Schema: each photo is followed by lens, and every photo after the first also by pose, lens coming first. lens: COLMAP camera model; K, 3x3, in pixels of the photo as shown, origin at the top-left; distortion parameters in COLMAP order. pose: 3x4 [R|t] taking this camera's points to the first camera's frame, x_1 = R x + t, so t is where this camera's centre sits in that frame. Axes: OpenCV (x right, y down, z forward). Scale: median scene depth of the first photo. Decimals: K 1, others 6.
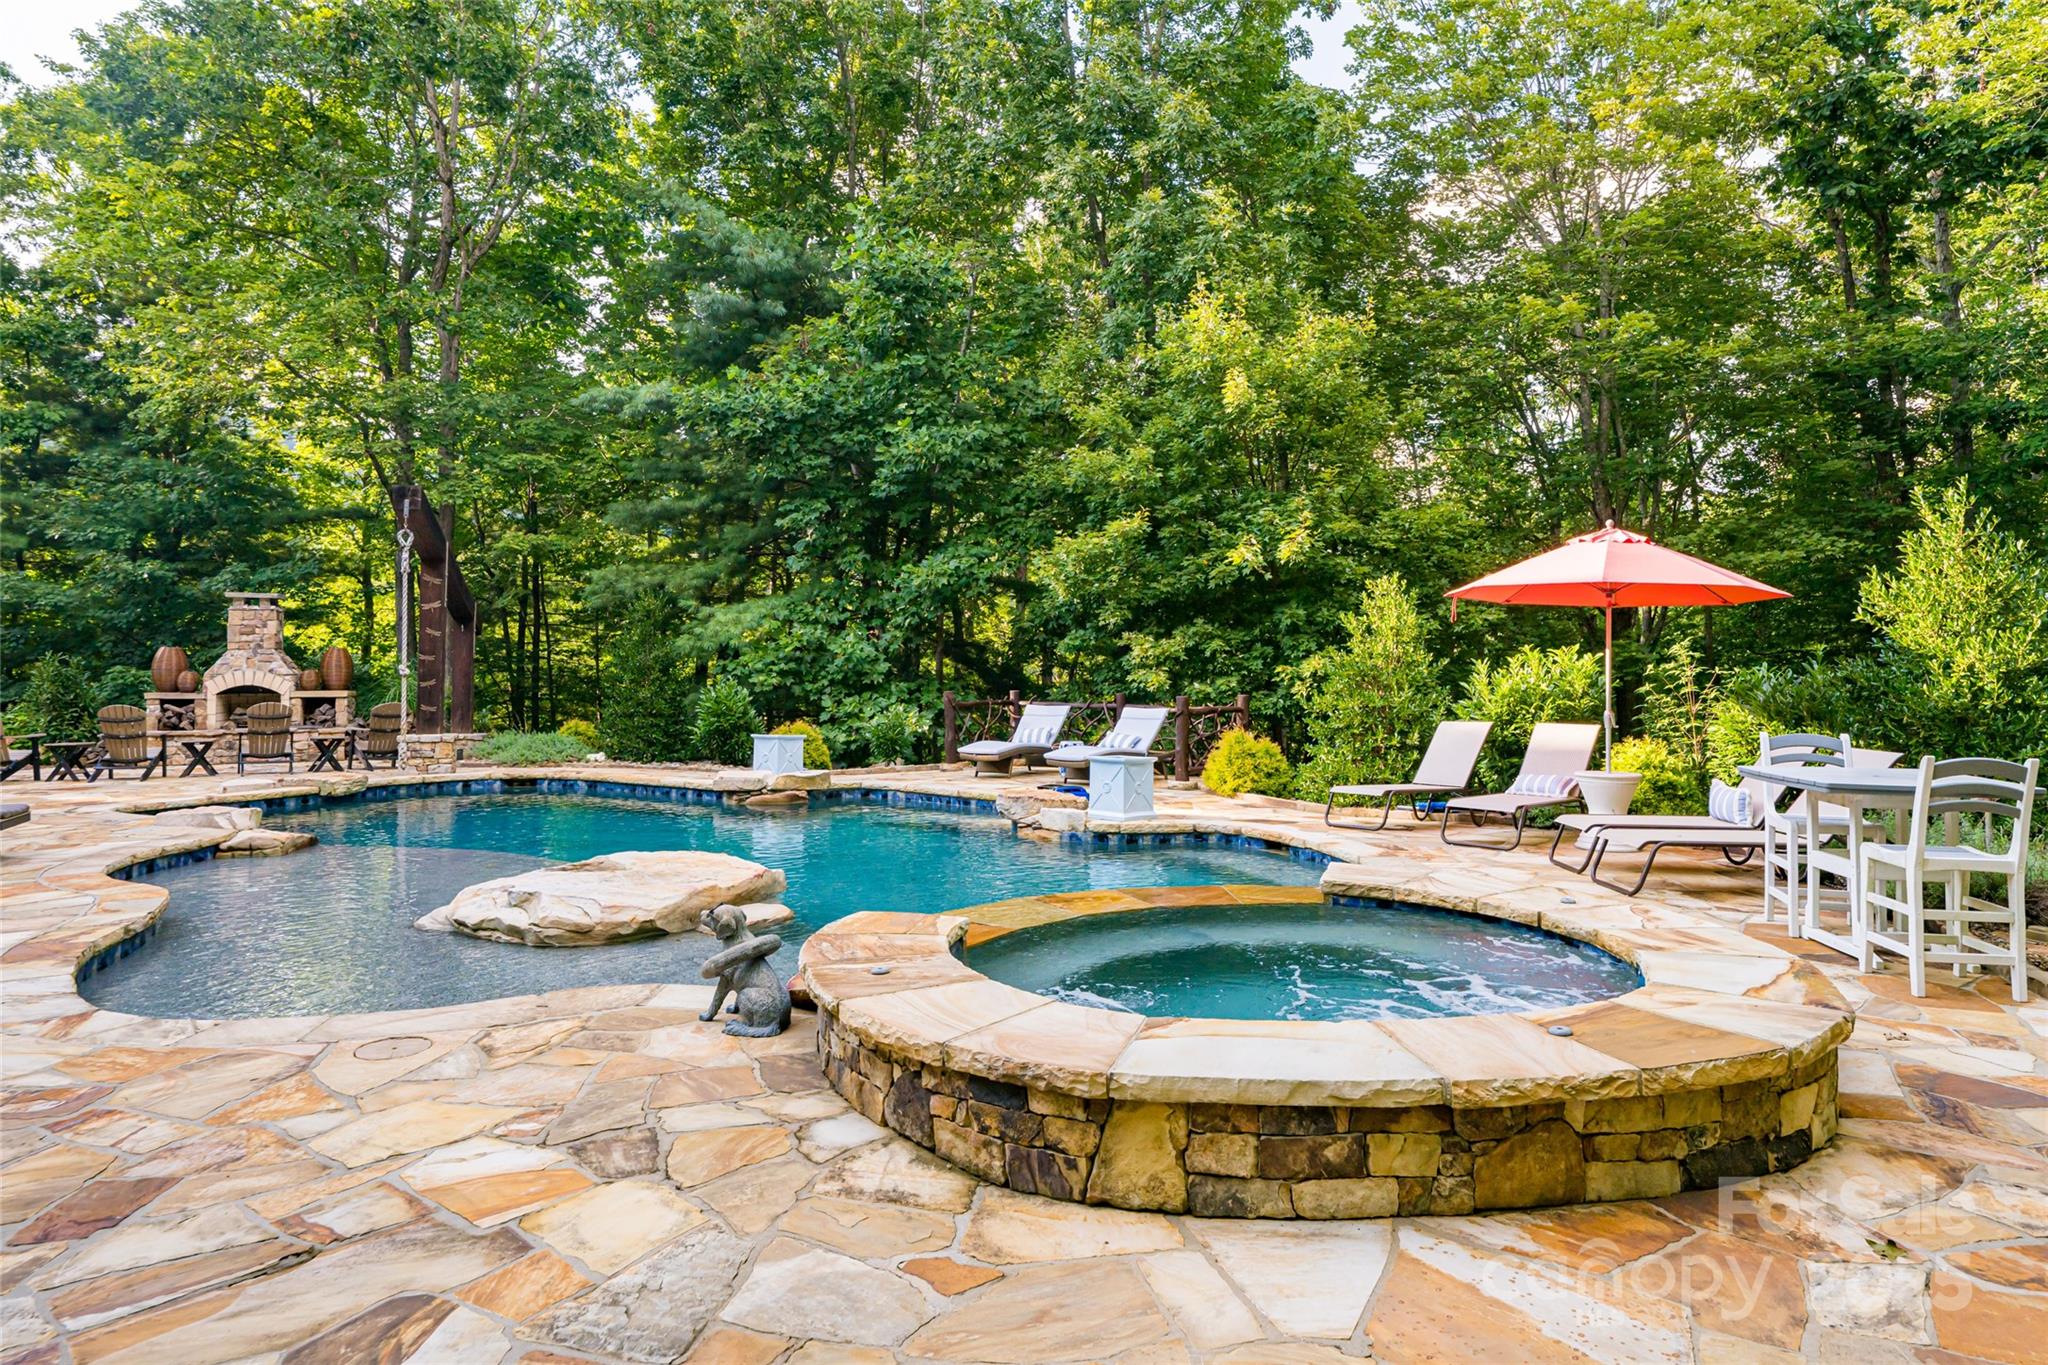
lens RADIAL K [[1244.5, 0, 1026.9], [0, 1244.5, 619.9], [0, 0, 1]] dist [0.001241, 0.000776]
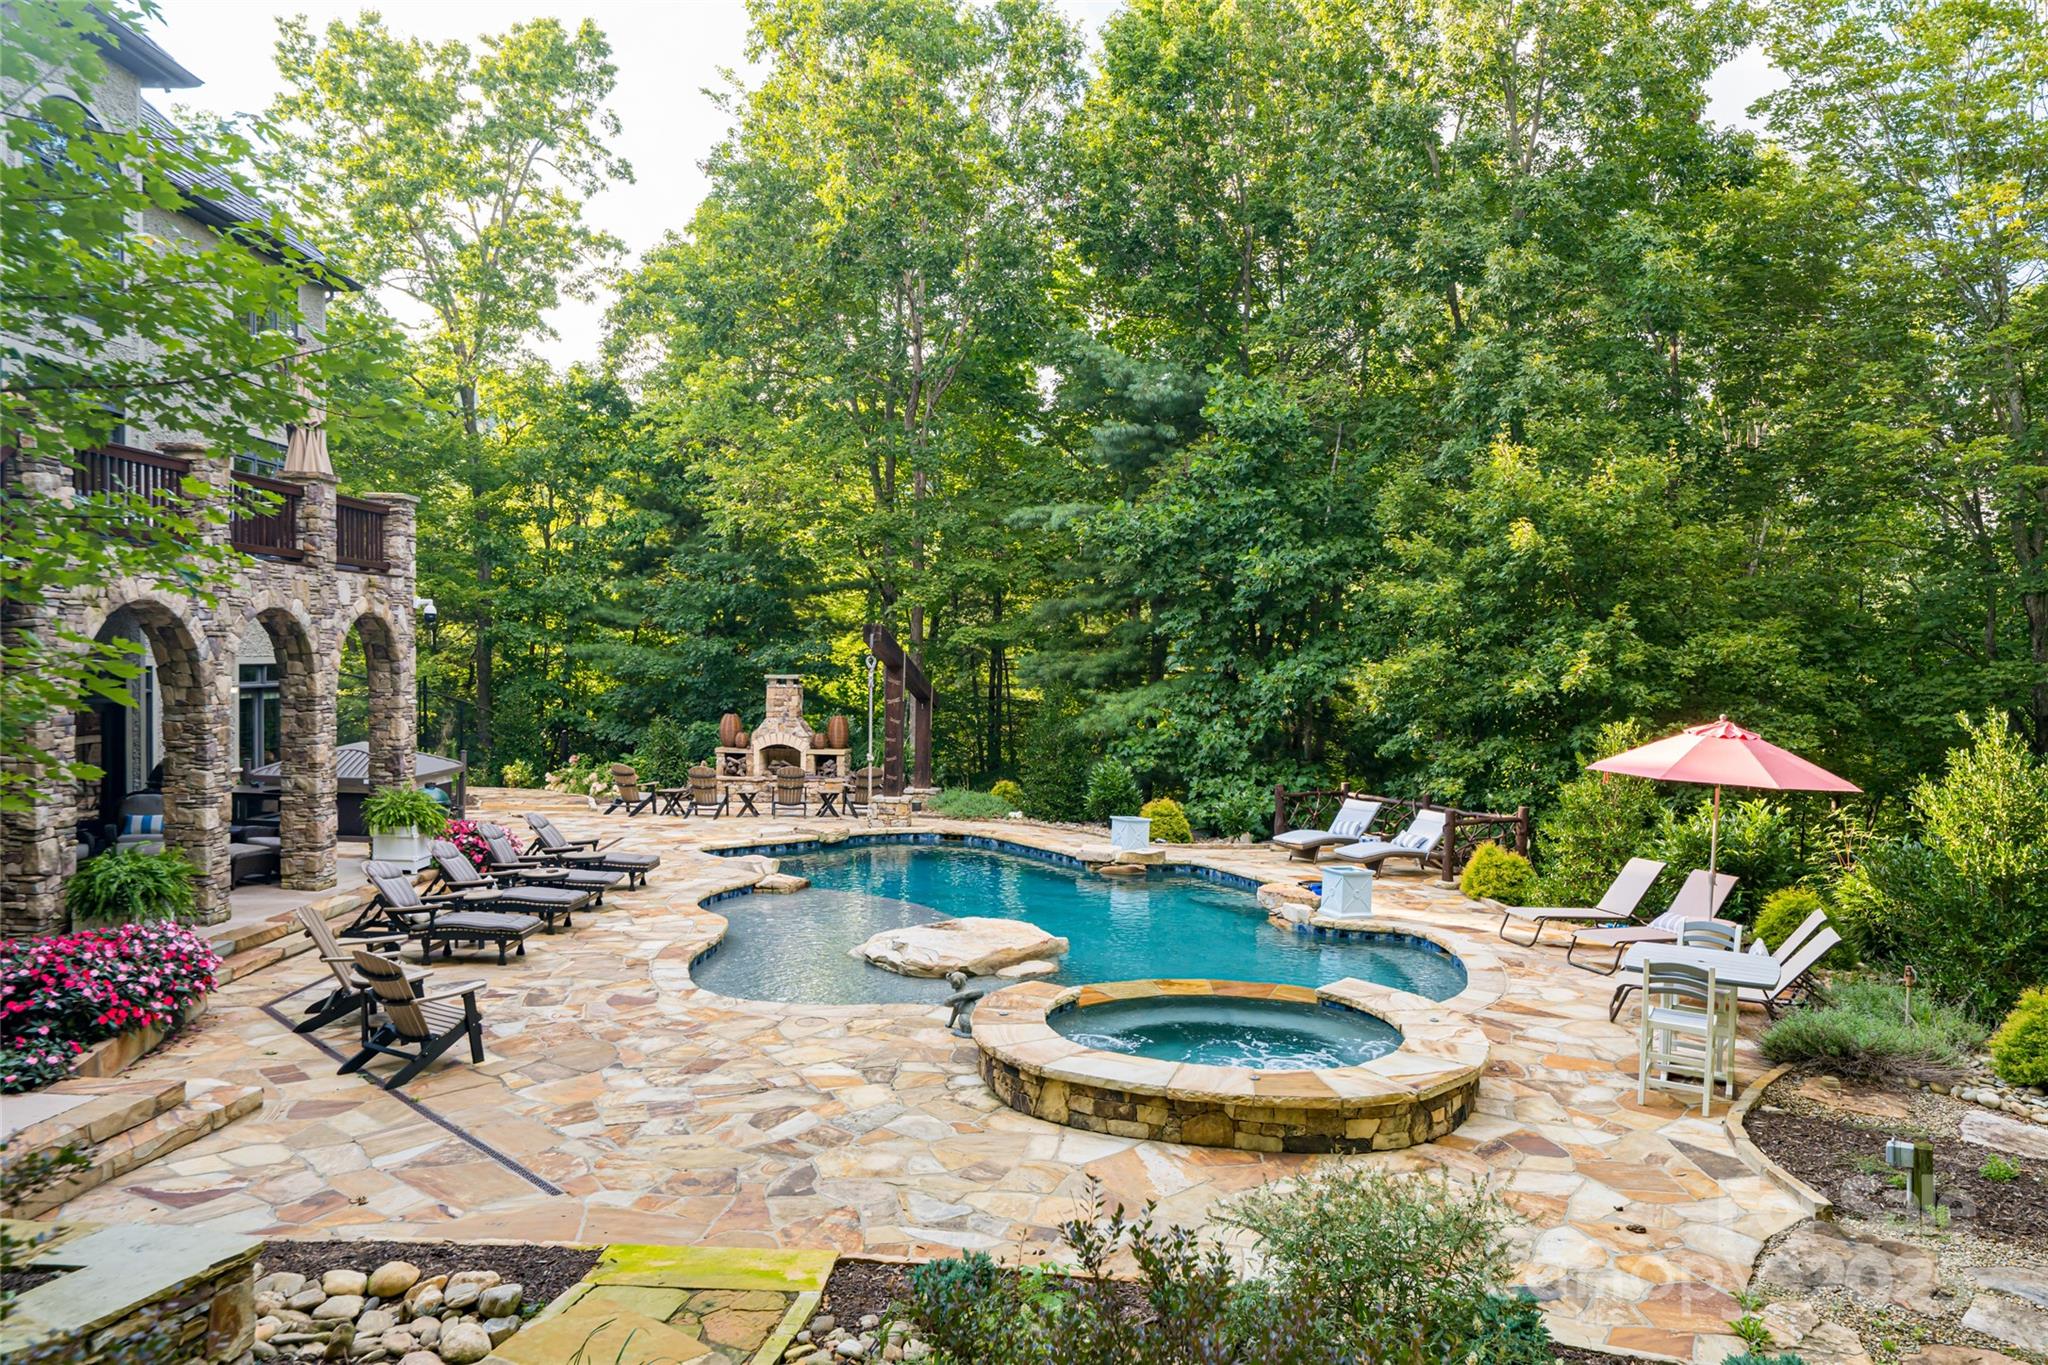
lens RADIAL K [[1454.8, 0, 1024.0], [0, 1454.8, 682.5], [0, 0, 1]] dist [-0.000787, -0.001221]
pose [[0.918110, 0.027899, -0.395343, 0.288678], [-0.001349, 0.997733, 0.067278, -0.147790], [0.396324, -0.061235, 0.916066, -0.403724]]
